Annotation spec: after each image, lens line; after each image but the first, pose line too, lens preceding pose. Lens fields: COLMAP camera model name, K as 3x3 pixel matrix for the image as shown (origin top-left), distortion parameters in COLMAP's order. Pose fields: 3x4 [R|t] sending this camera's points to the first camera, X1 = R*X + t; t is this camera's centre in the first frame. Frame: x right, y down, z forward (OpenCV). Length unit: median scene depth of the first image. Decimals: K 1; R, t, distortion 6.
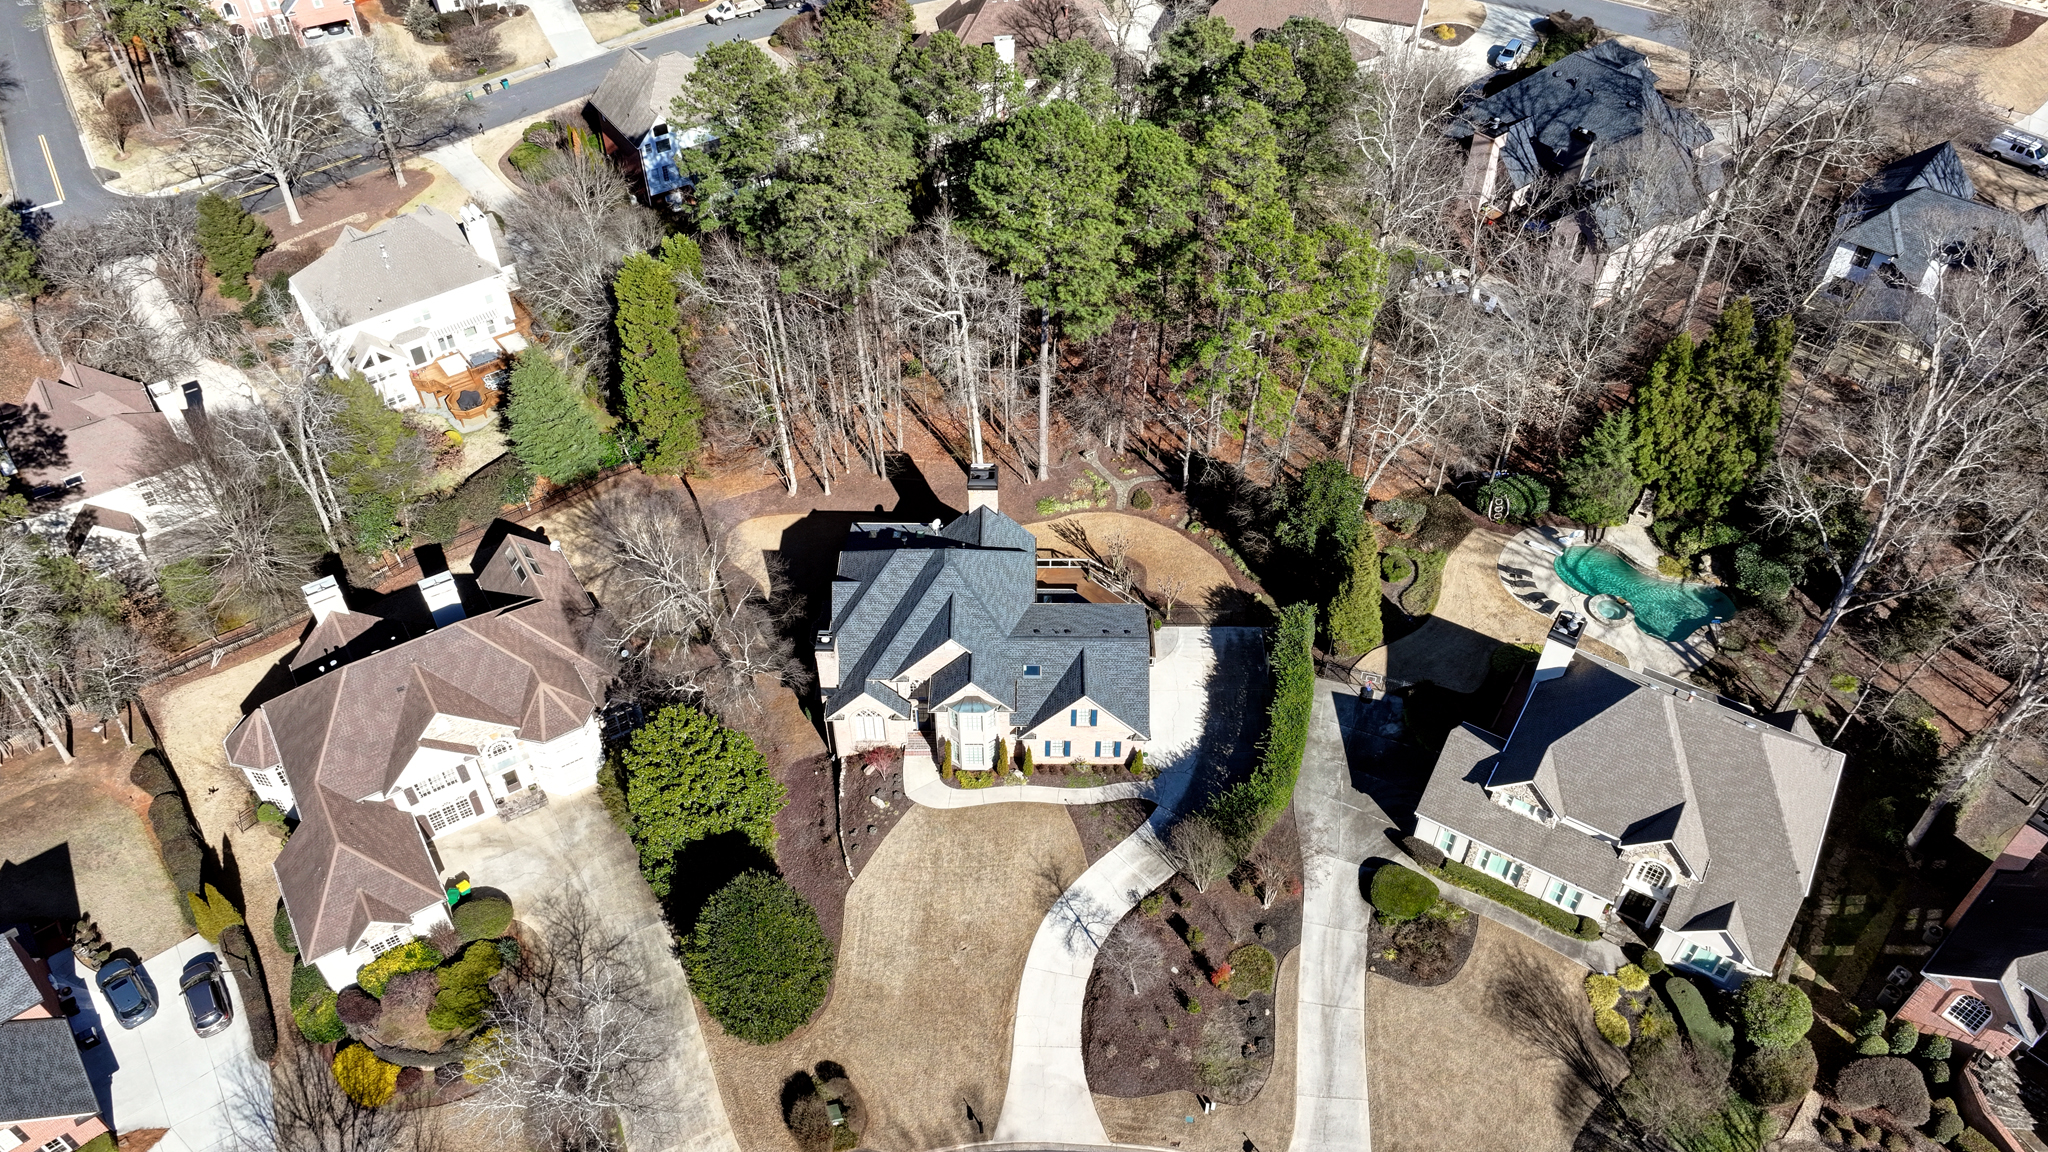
lens RADIAL K [[1450.4, 0, 1027.8], [0, 1450.4, 572.2], [0, 0, 1]] dist [-0.011861, 0.030224]
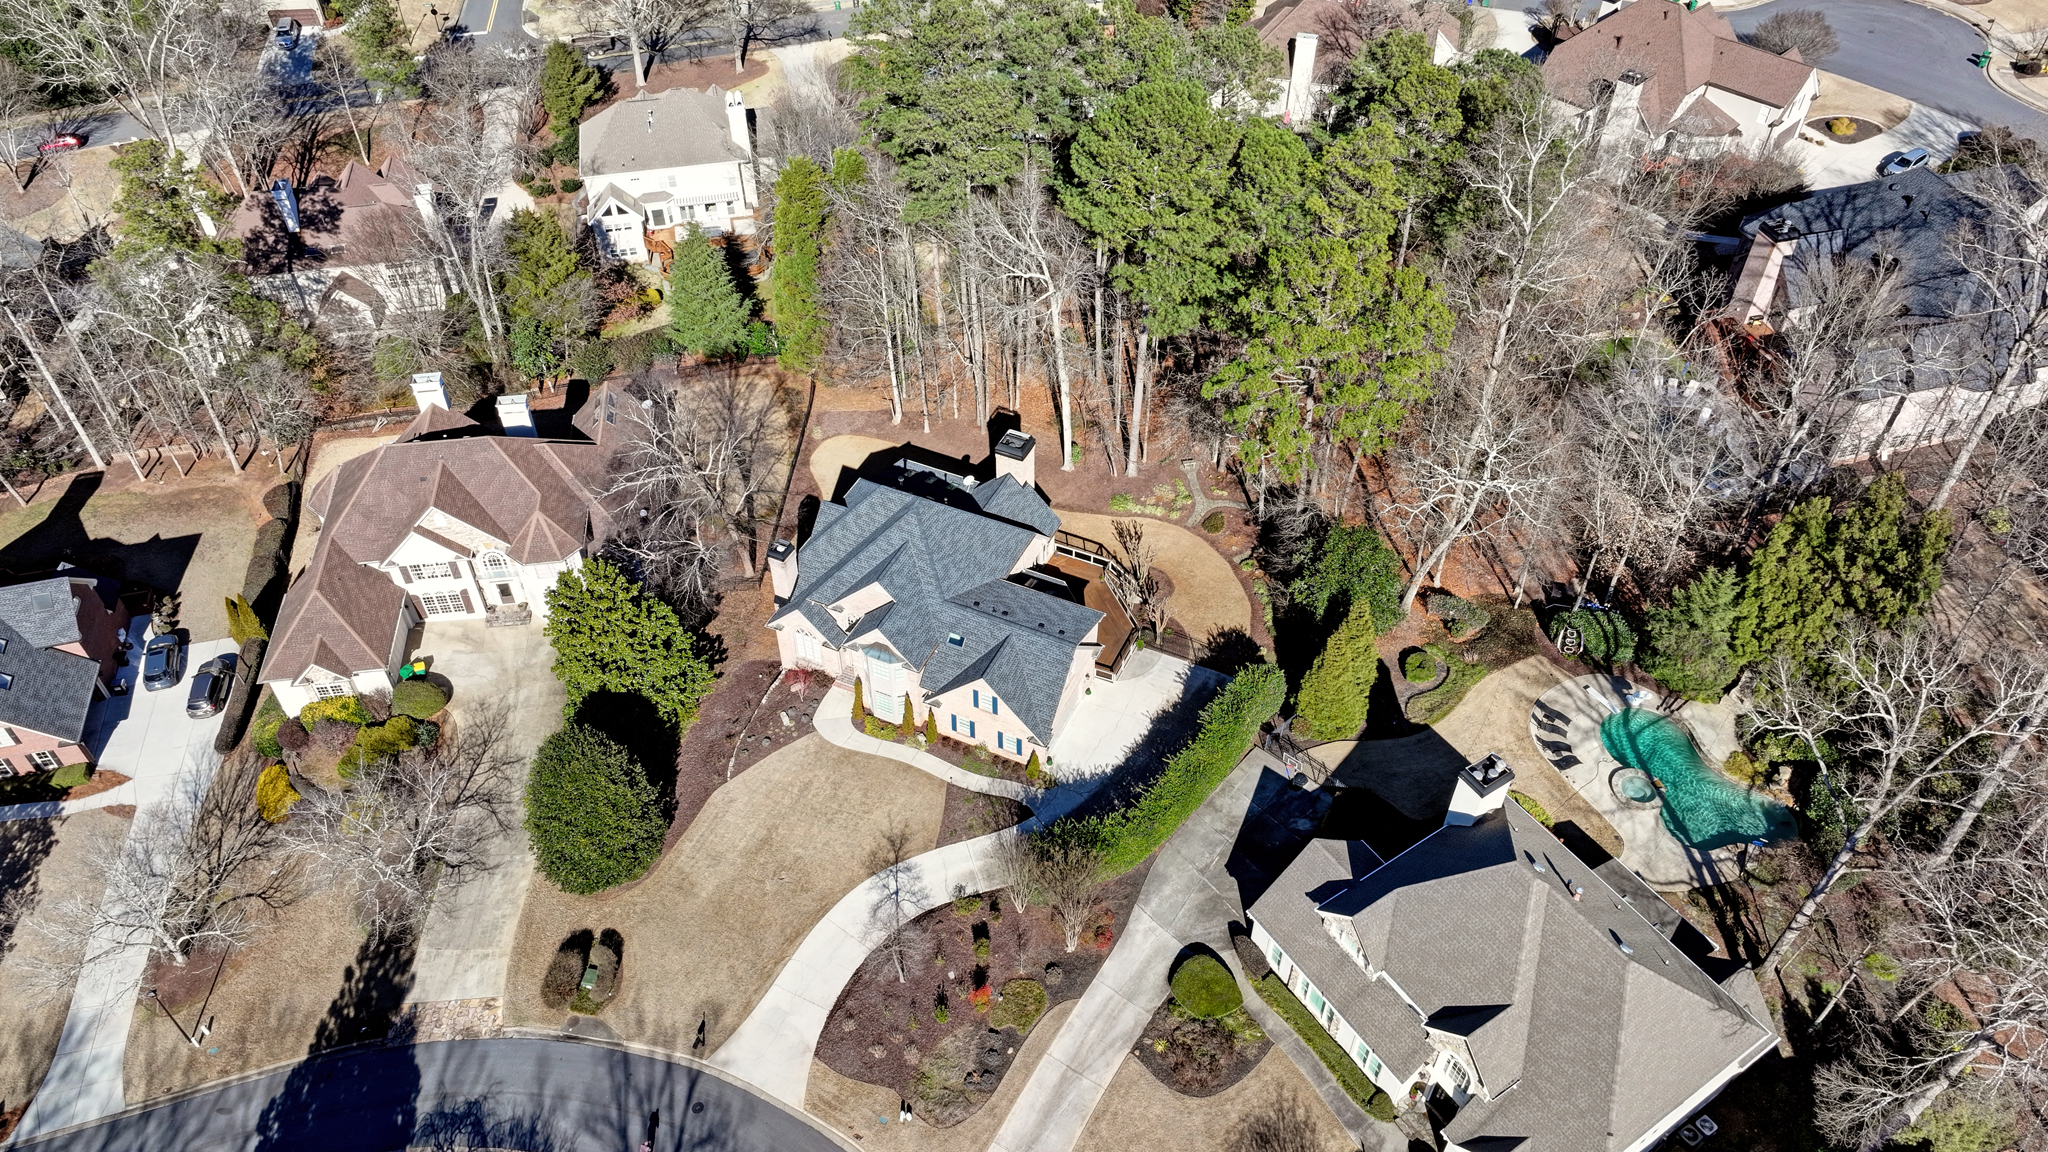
lens RADIAL K [[1450.4, 0, 1025.8], [0, 1450.4, 568.4], [0, 0, 1]] dist [-0.011861, 0.030224]
pose [[0.909060, 0.288355, -0.300767, 0.317259], [-0.289104, 0.956329, 0.043055, -0.032768], [0.300047, 0.047813, 0.952725, 0.082086]]
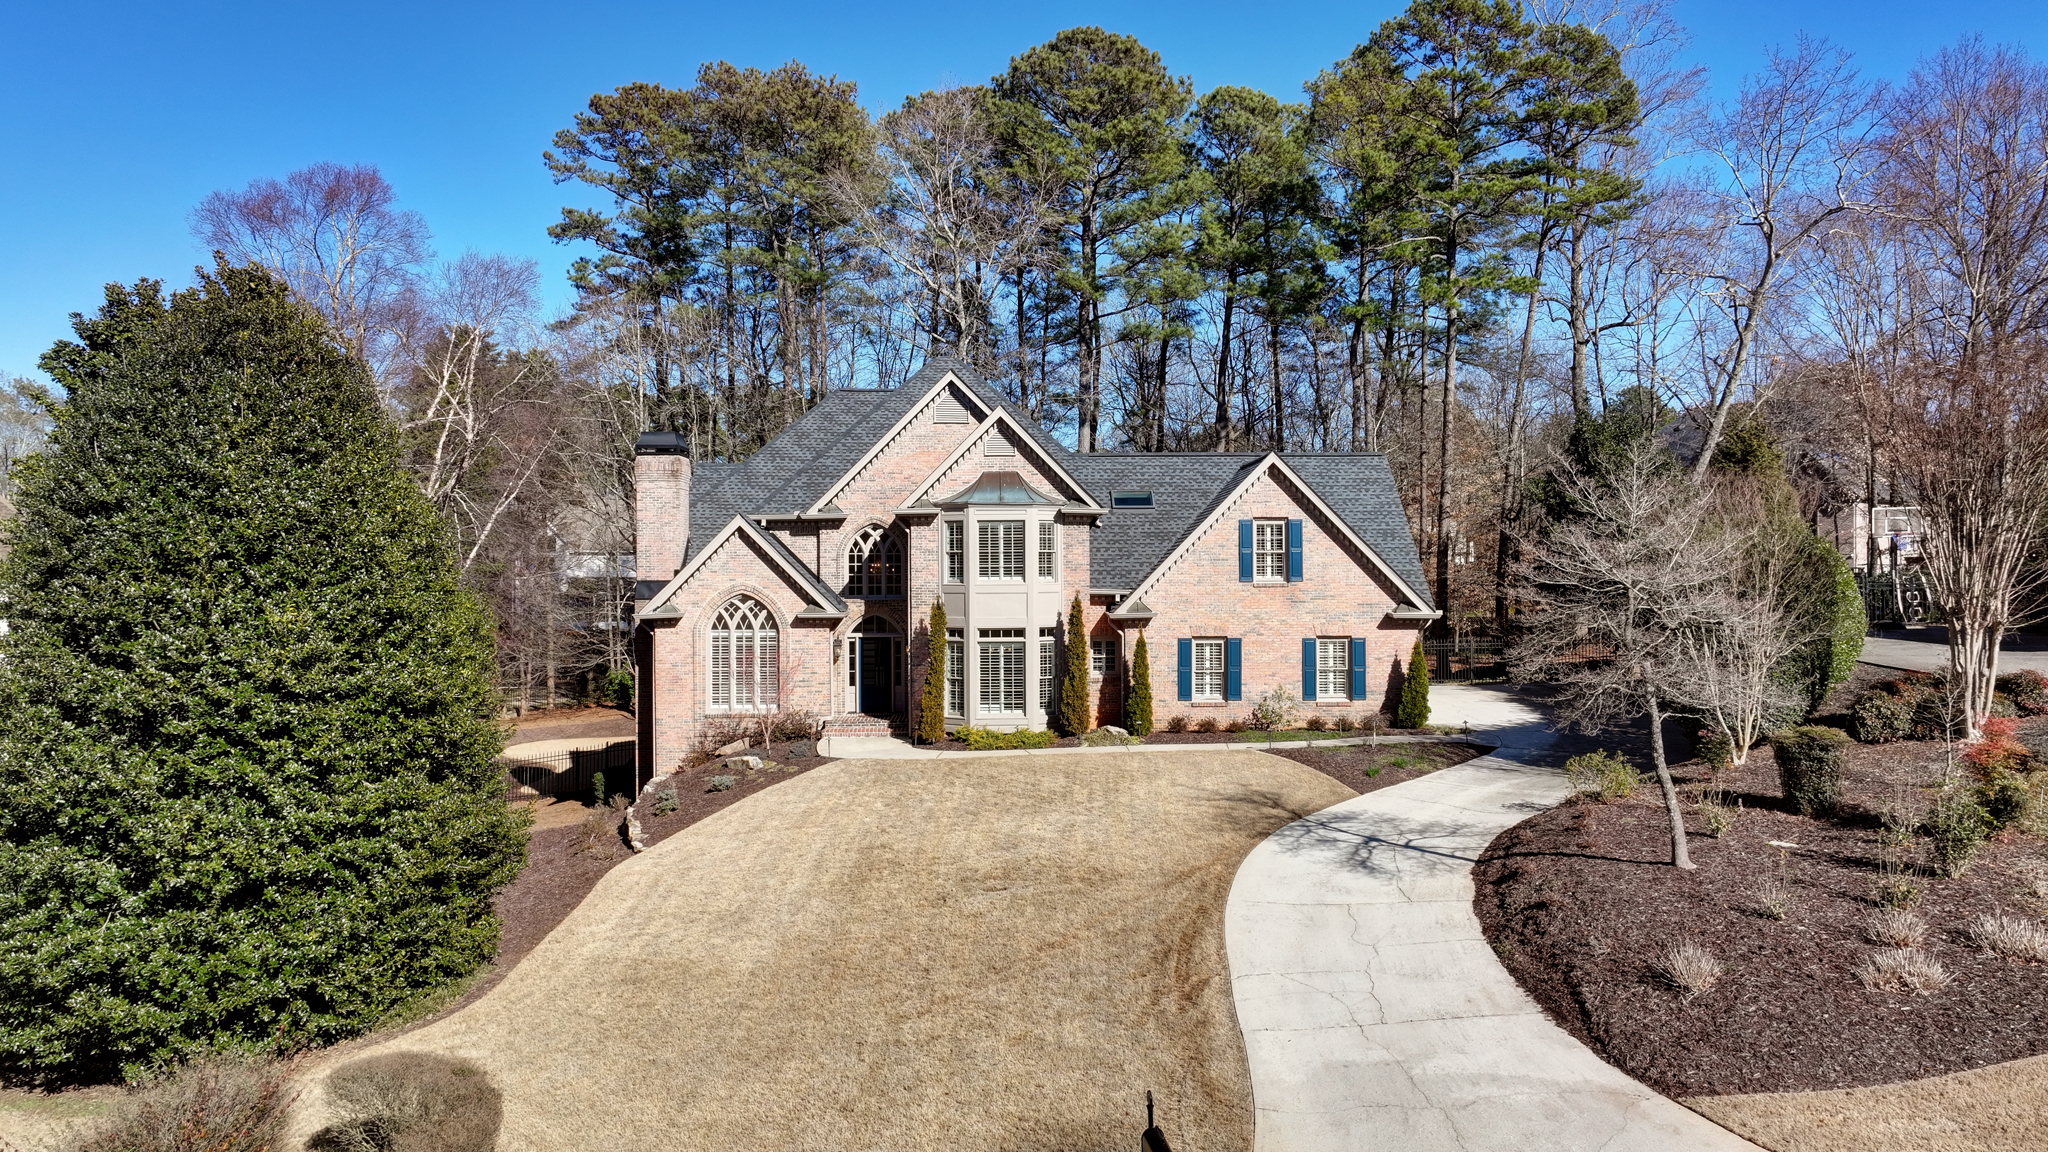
lens RADIAL K [[1450.4, 0, 1025.1], [0, 1450.4, 575.1], [0, 0, 1]] dist [-0.011861, 0.030224]
pose [[0.999206, -0.002892, 0.039731, -0.045721], [0.029818, 0.715664, -0.697808, 0.378046], [-0.026416, 0.698439, 0.715182, 0.689333]]
